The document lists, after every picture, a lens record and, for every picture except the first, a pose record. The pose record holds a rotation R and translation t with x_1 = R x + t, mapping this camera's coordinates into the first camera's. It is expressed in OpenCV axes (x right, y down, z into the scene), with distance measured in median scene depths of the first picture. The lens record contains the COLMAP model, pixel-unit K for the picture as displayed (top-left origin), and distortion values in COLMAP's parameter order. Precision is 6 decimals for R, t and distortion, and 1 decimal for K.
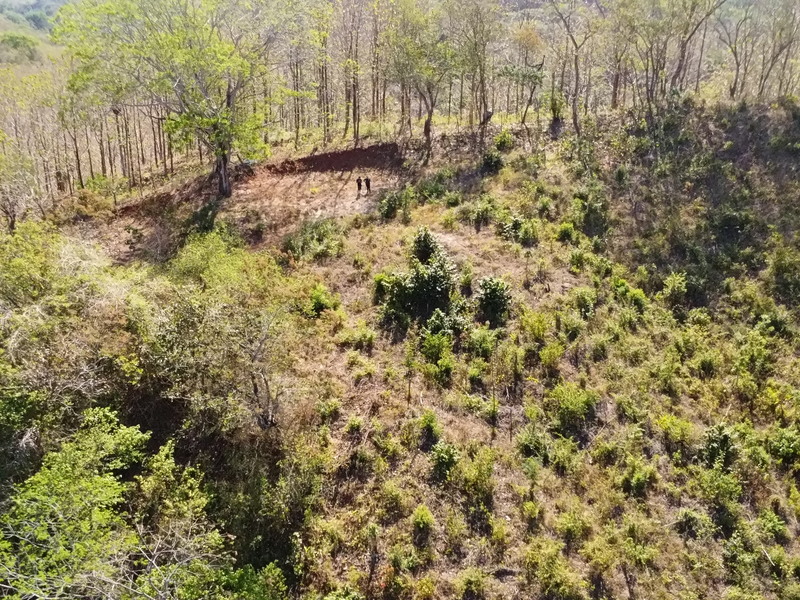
lens RADIAL K [[788.5, 0, 394.0], [0, 788.5, 299.0], [0, 0, 1]] dist [-0.031740, 0.000000]
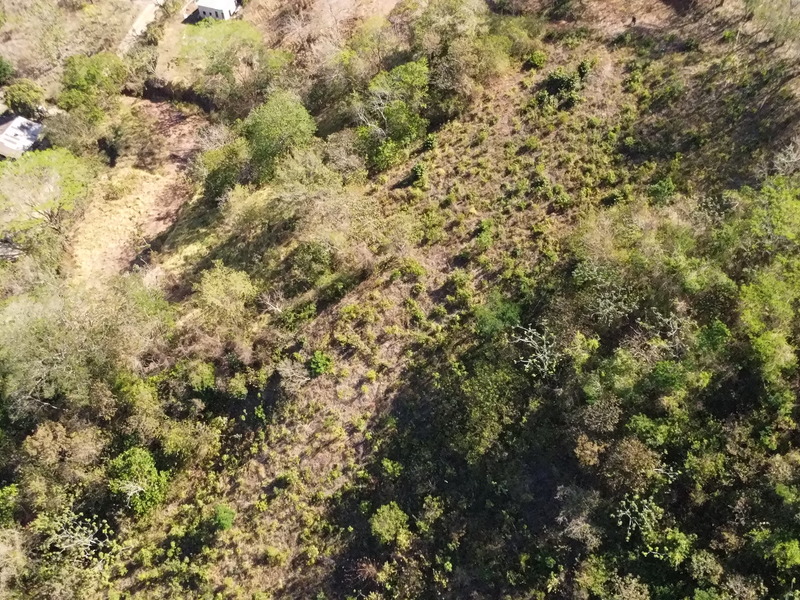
lens RADIAL K [[788.5, 0, 403.6], [0, 788.5, 289.6], [0, 0, 1]] dist [-0.031740, 0.000000]
pose [[0.490544, 0.702921, -0.515042, 1.581451], [-0.319307, 0.694923, 0.644302, -1.030058], [0.810808, -0.151602, 0.565338, -0.945447]]
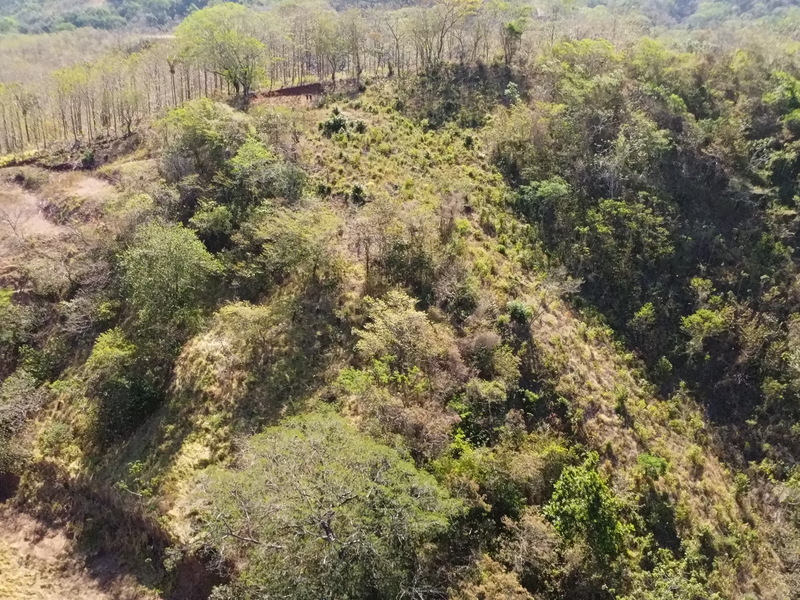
lens RADIAL K [[788.5, 0, 400.1], [0, 788.5, 303.3], [0, 0, 1]] dist [-0.031740, 0.000000]
pose [[0.989912, -0.040591, 0.135748, -0.150863], [0.039230, 0.999150, 0.012685, 0.618571], [-0.136147, -0.007232, 0.990662, -1.889022]]
